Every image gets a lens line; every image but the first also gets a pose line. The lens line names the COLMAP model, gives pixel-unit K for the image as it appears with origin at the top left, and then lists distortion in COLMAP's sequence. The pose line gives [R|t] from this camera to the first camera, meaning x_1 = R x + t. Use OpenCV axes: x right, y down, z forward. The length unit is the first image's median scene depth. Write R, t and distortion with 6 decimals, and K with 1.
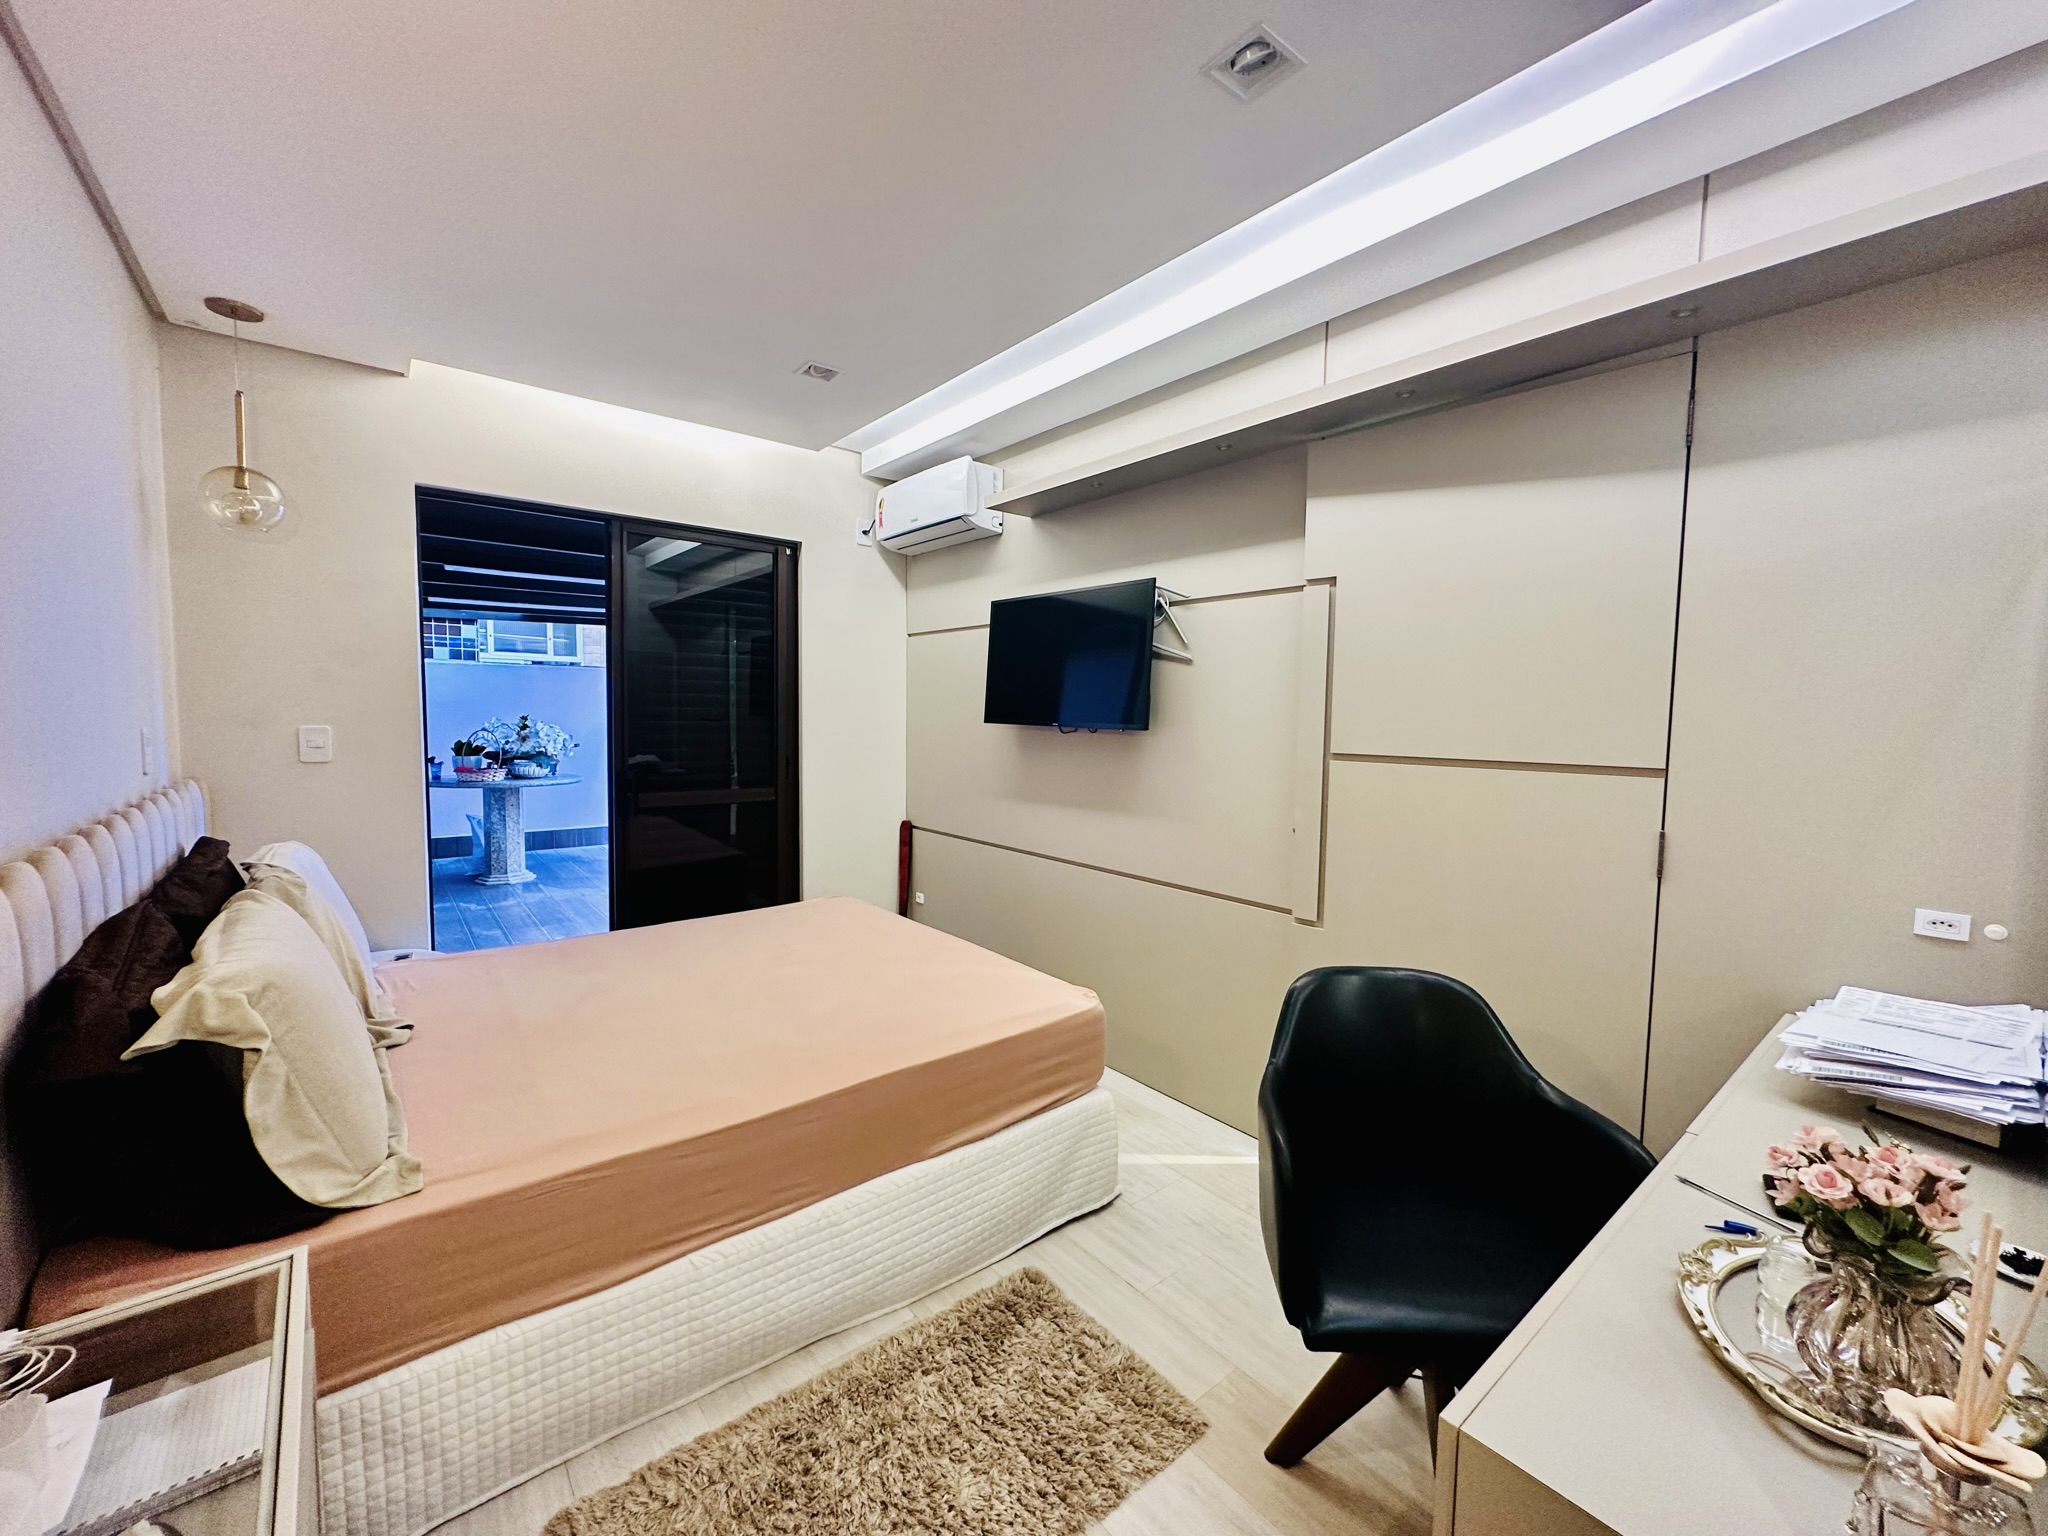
lens RADIAL K [[816.1, 0, 1018.0], [0, 816.1, 766.3], [0, 0, 1]] dist [-0.002729, 0.000396]
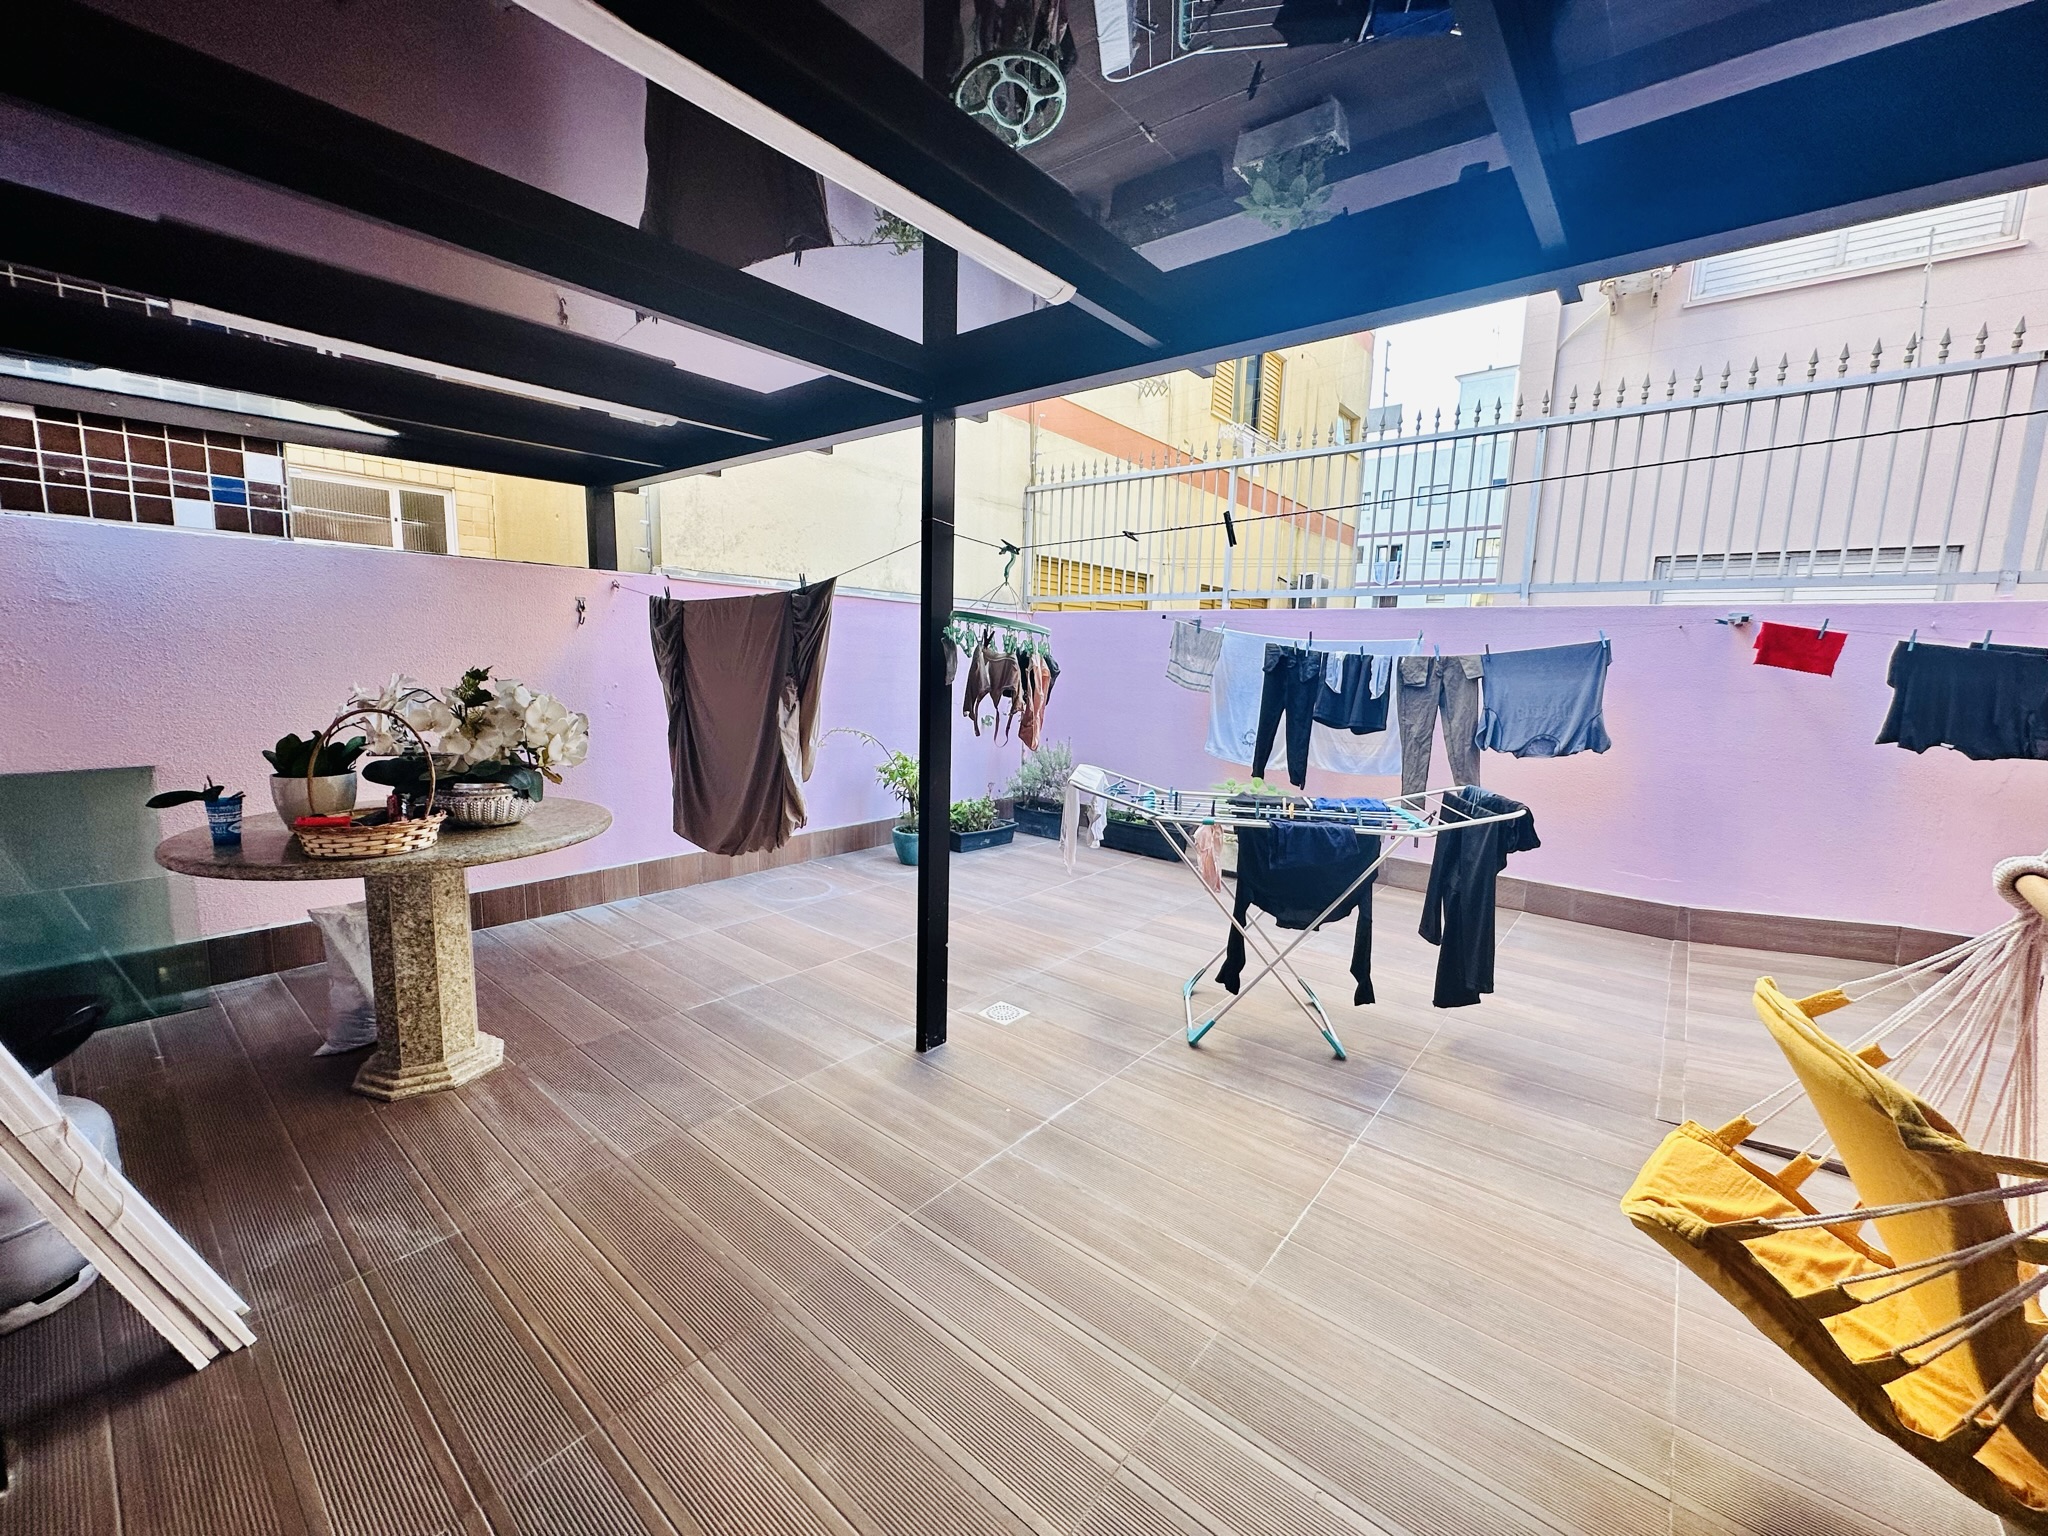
lens RADIAL K [[816.1, 0, 1027.6], [0, 816.1, 769.5], [0, 0, 1]] dist [-0.002729, 0.000396]
pose [[0.980996, -0.010317, 0.193753, -0.422937], [-0.005757, 0.996598, 0.082214, -0.047598], [-0.193942, -0.081767, 0.977599, 0.565025]]
